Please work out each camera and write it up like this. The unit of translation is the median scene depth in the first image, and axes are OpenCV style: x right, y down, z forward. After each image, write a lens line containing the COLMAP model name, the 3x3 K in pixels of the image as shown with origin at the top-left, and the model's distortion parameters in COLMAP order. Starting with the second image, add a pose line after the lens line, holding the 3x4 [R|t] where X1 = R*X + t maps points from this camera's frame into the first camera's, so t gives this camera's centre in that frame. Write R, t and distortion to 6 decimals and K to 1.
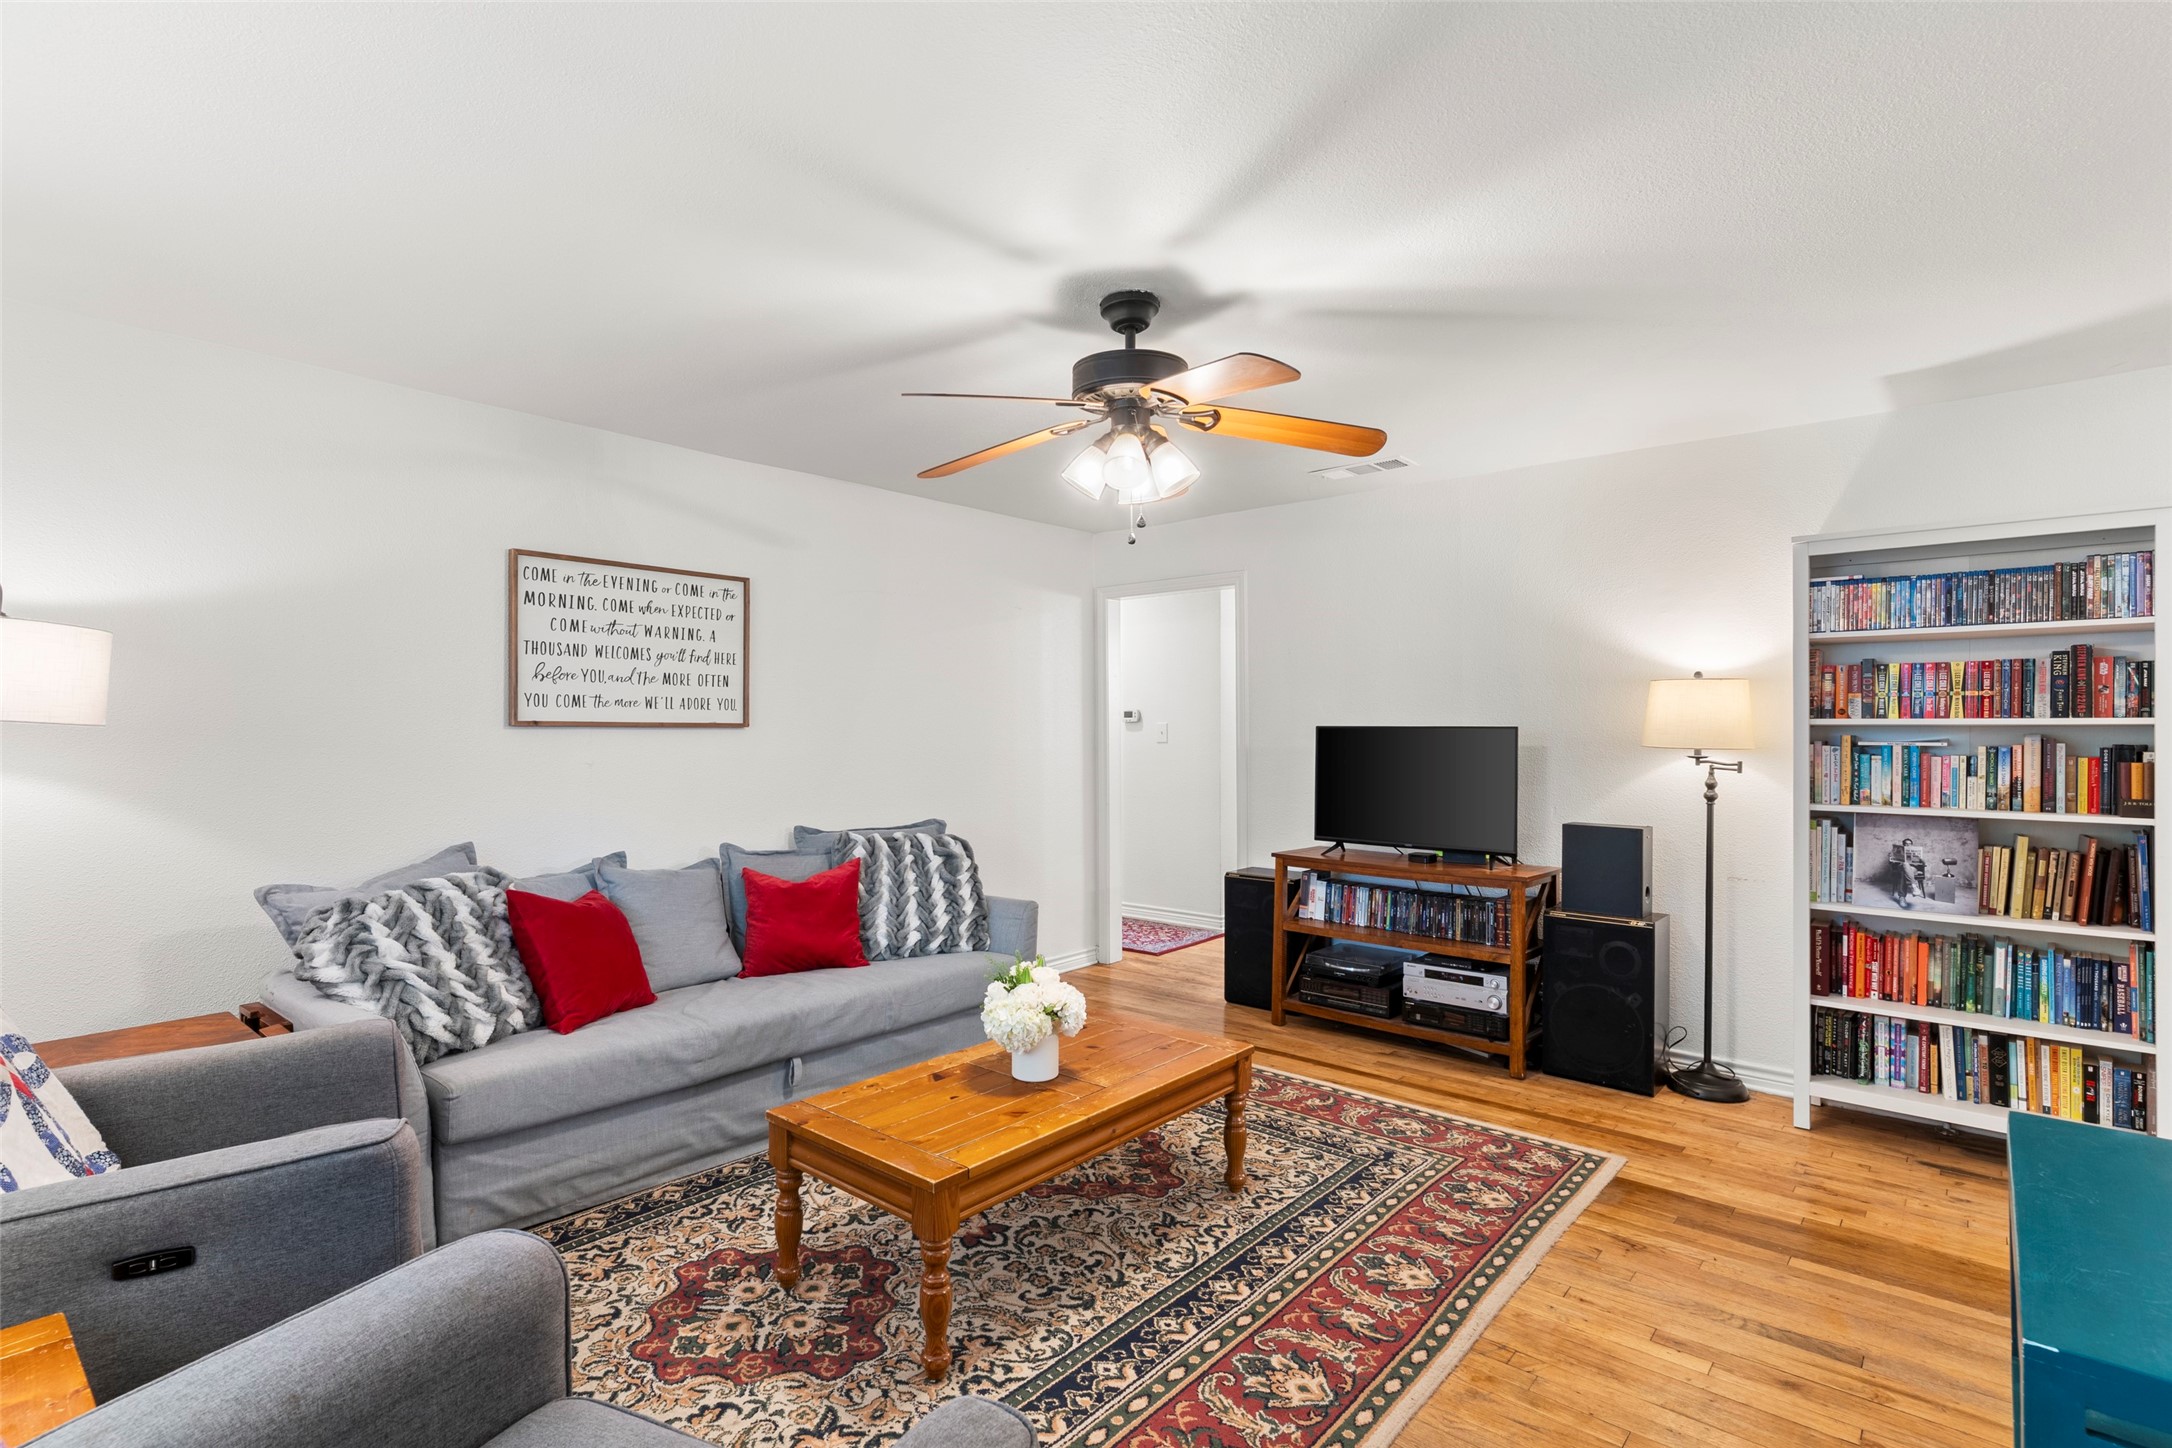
lens RADIAL K [[1039.8, 0, 1070.7], [0, 1039.8, 718.8], [0, 0, 1]] dist [0.002592, 0.000779]
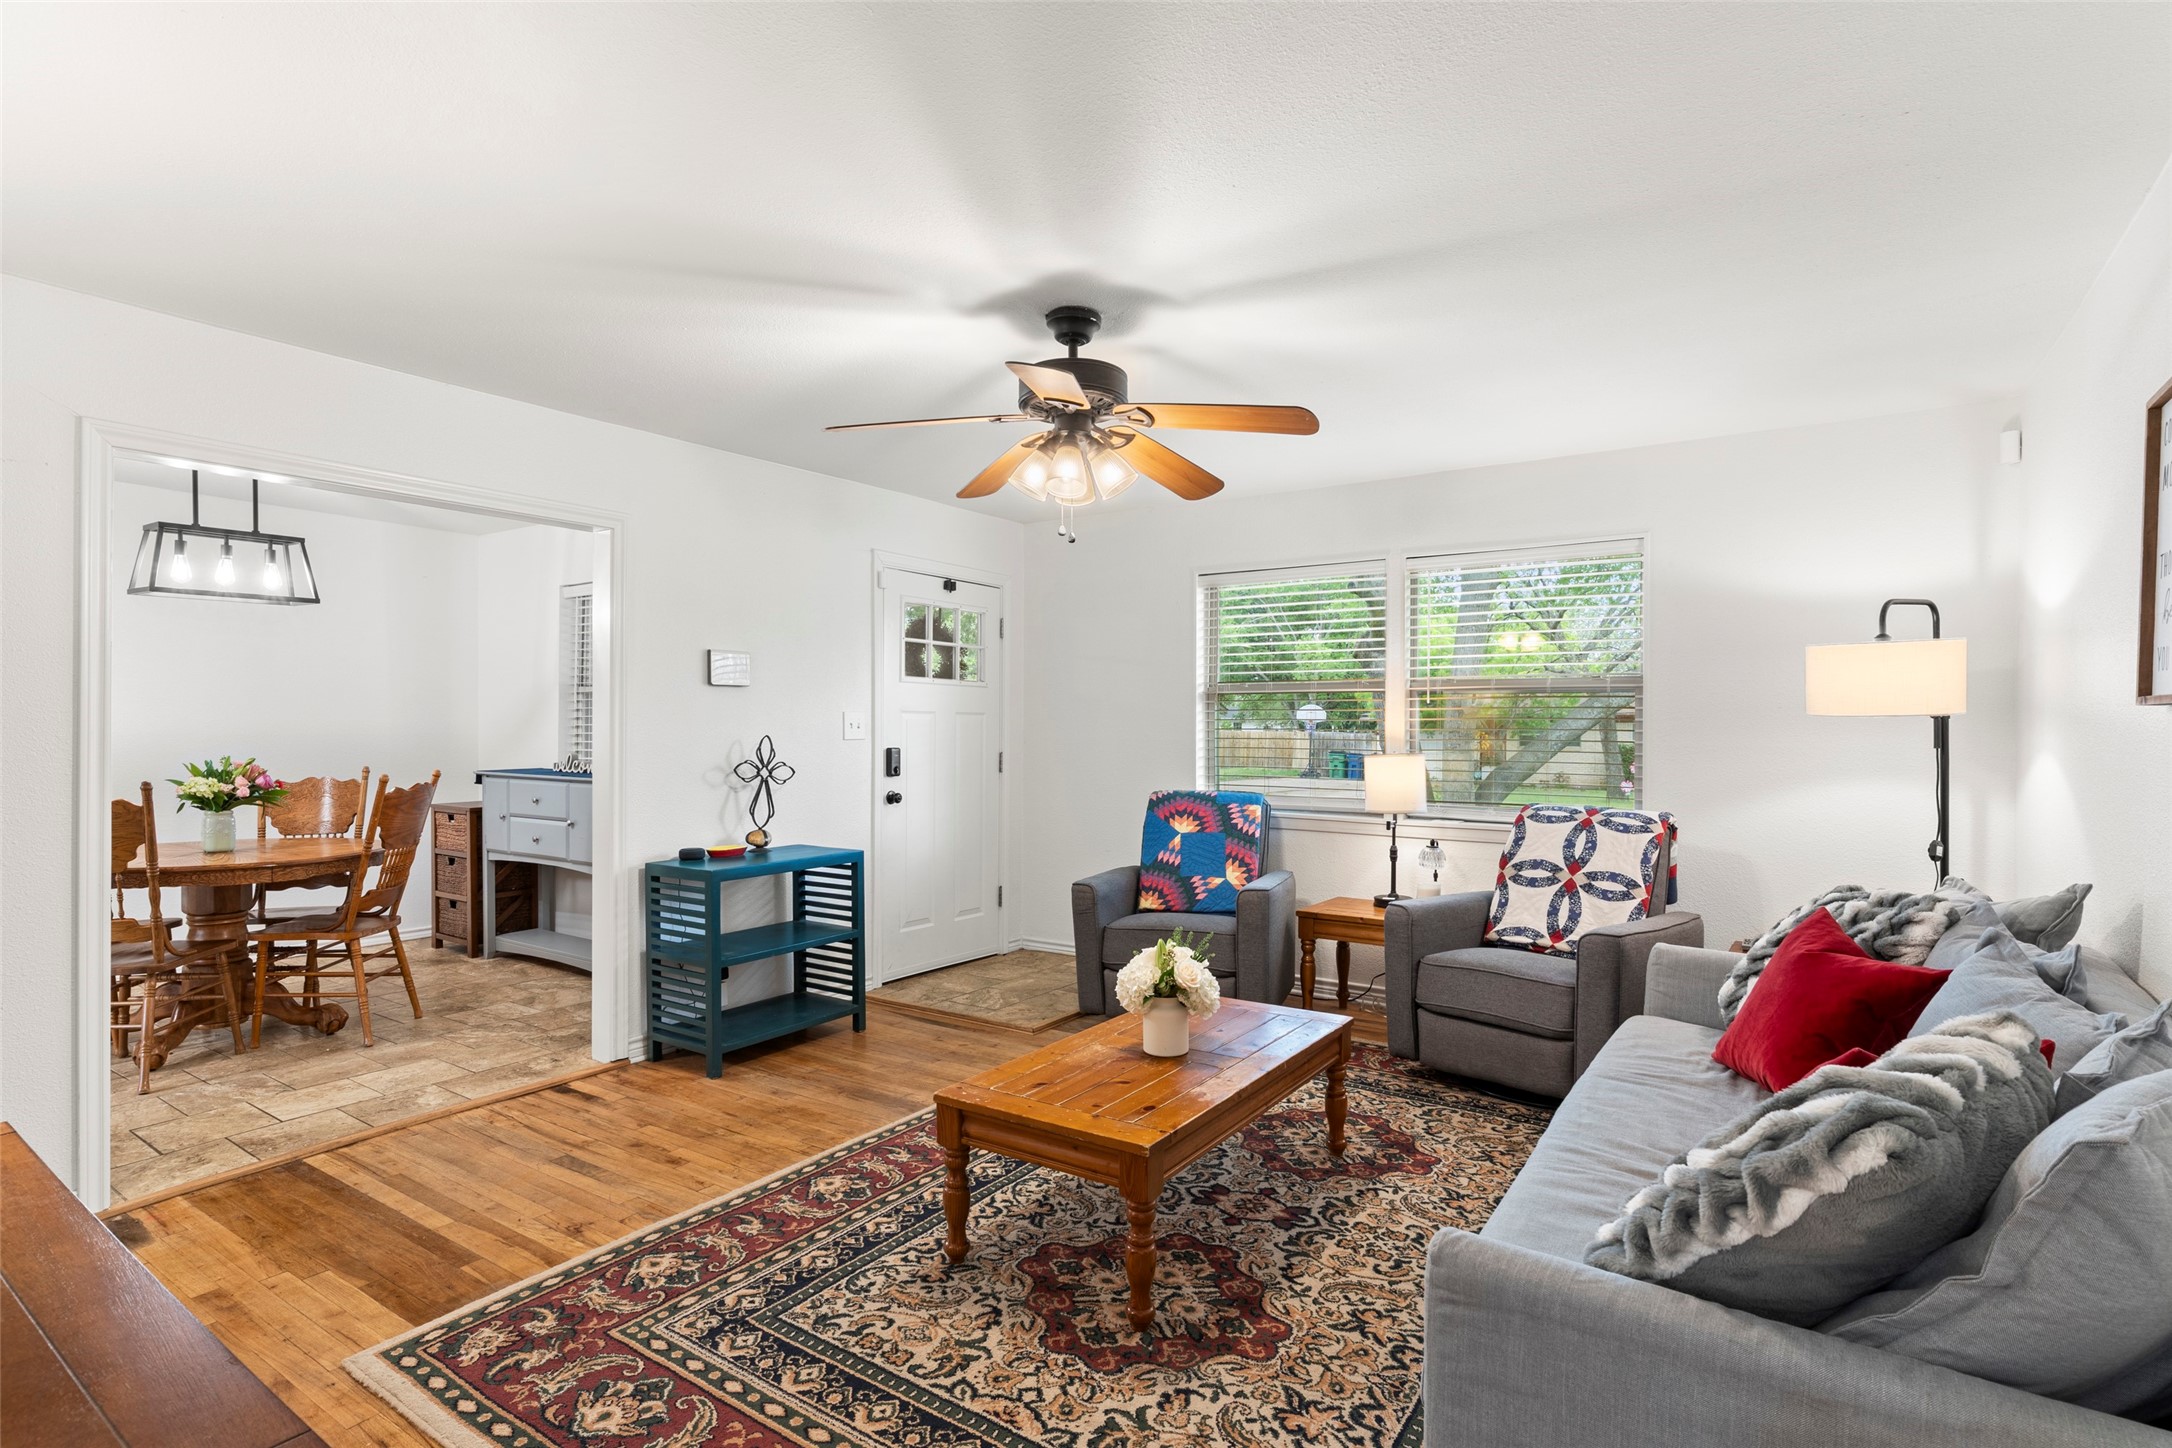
lens RADIAL K [[1085.0, 0, 1085.9], [0, 1085.0, 730.5], [0, 0, 1]] dist [-0.005852, -0.001293]
pose [[-0.992279, -0.000873, -0.124024, 0.142597], [0.000457, 0.999943, -0.010696, 0.028124], [0.124026, -0.010670, -0.992222, 1.646441]]
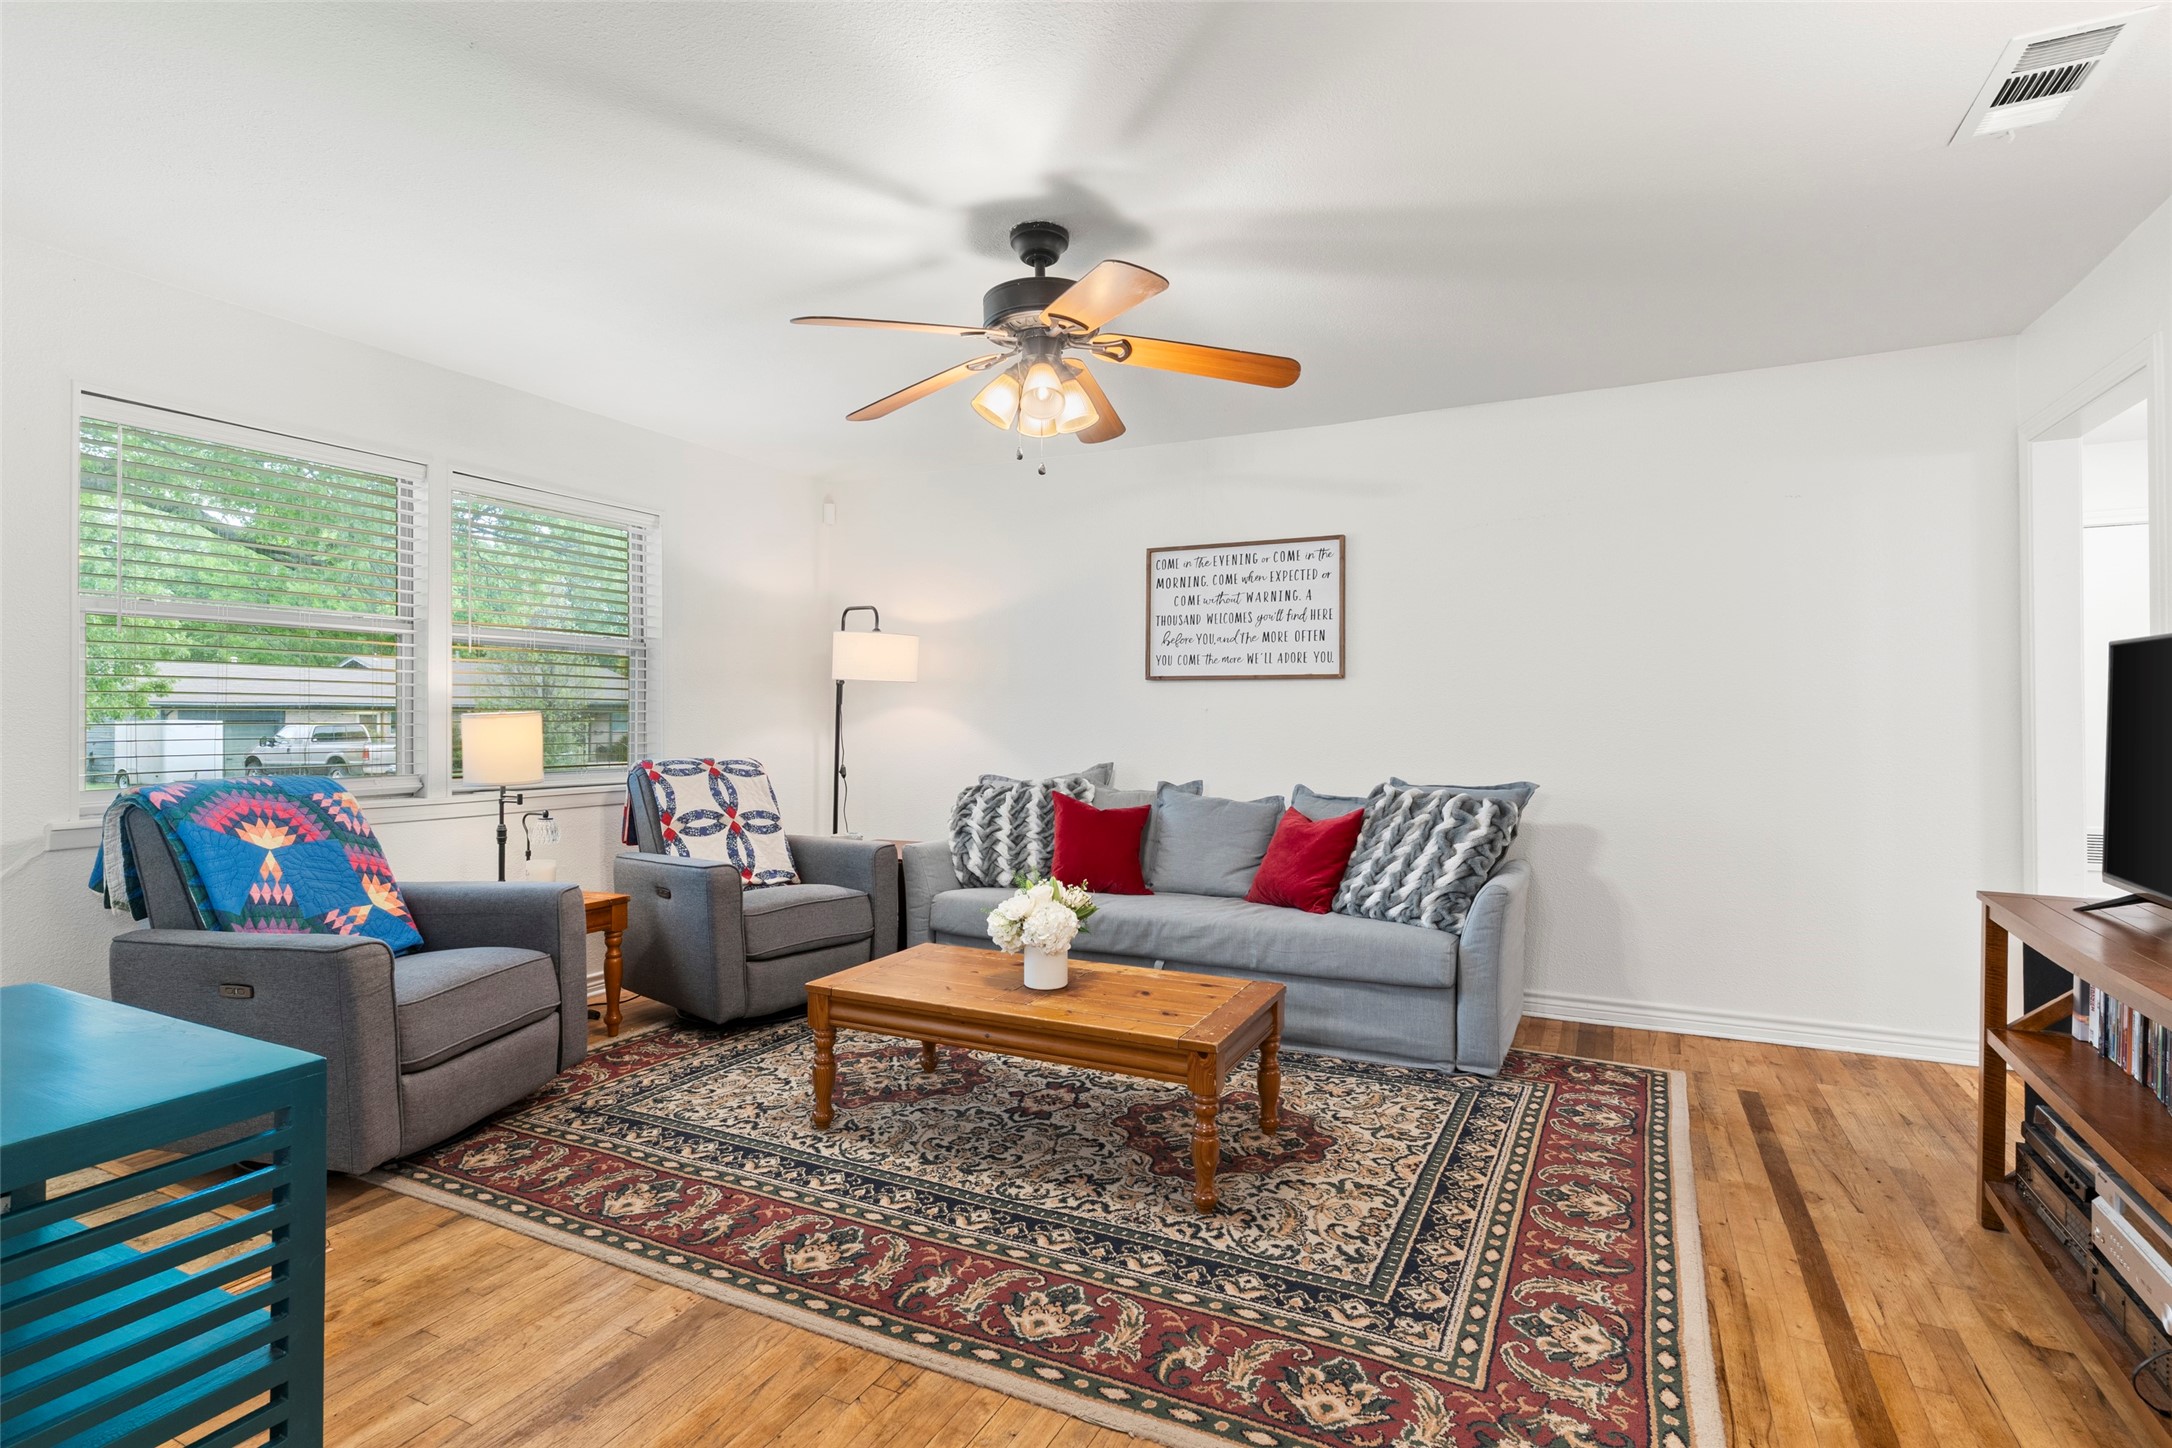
lens RADIAL K [[1059.5, 0, 1081.8], [0, 1059.5, 706.0], [0, 0, 1]] dist [0.000221, 0.000320]
pose [[0.259127, -0.005285, -0.965829, 0.826046], [0.011673, 0.999929, -0.002340, 0.045703], [0.965773, -0.010668, 0.259170, 0.602691]]
